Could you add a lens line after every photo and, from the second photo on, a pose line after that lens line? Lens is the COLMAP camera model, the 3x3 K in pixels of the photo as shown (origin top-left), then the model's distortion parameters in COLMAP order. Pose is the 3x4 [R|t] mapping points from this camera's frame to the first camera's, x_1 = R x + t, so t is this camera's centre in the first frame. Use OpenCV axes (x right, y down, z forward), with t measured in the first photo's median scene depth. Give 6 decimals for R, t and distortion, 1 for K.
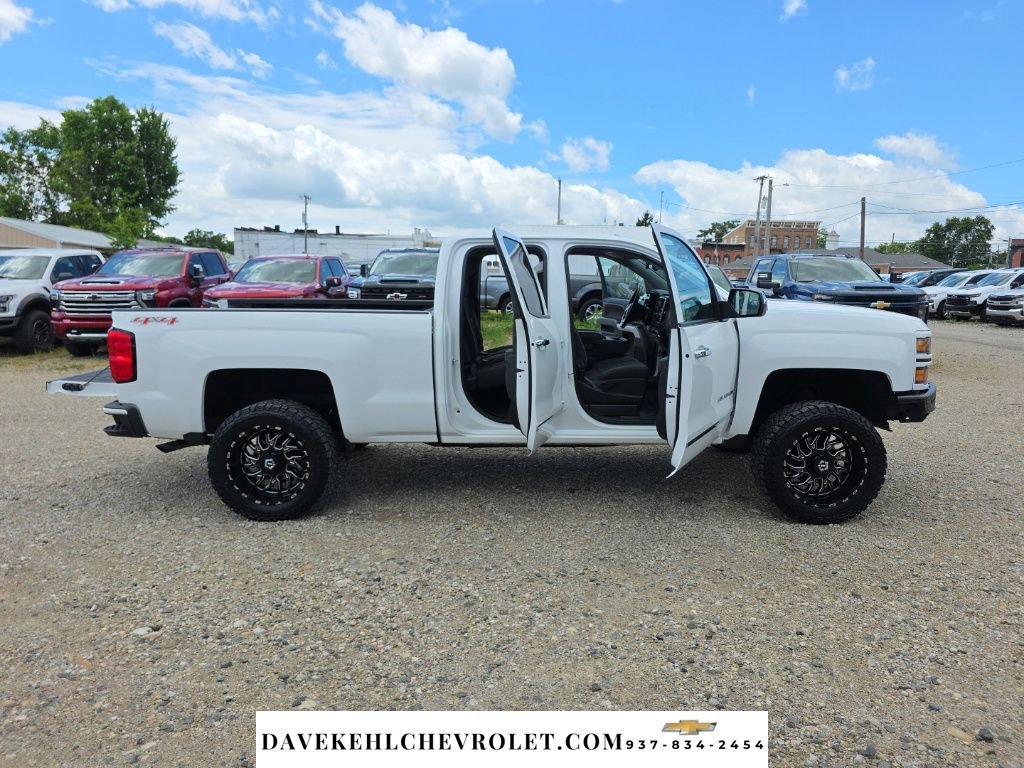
lens RADIAL K [[722.6, 0, 512.0], [0, 722.6, 384.0], [0, 0, 1]] dist [-0.000124, -0.000064]
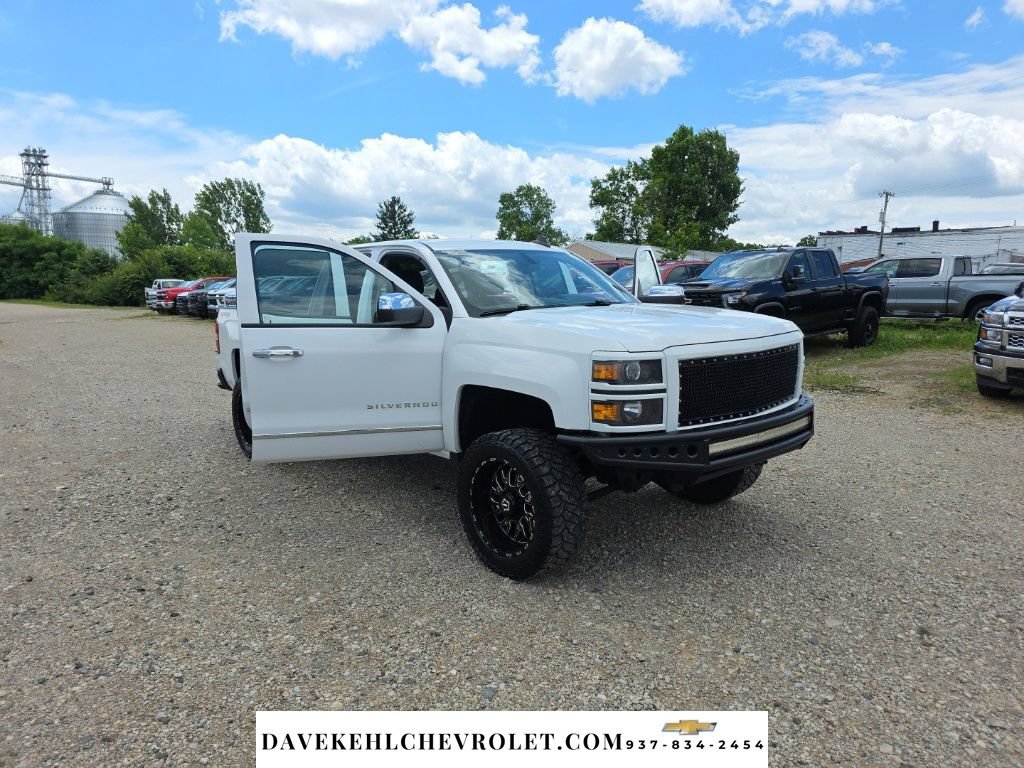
lens RADIAL K [[723.3, 0, 525.5], [0, 723.3, 383.3], [0, 0, 1]] dist [0.067026, -0.060470]
pose [[0.646498, 0.086421, -0.758005, 0.098543], [-0.093751, 0.995032, 0.033485, -0.005435], [0.757134, 0.049415, 0.651388, 0.042497]]
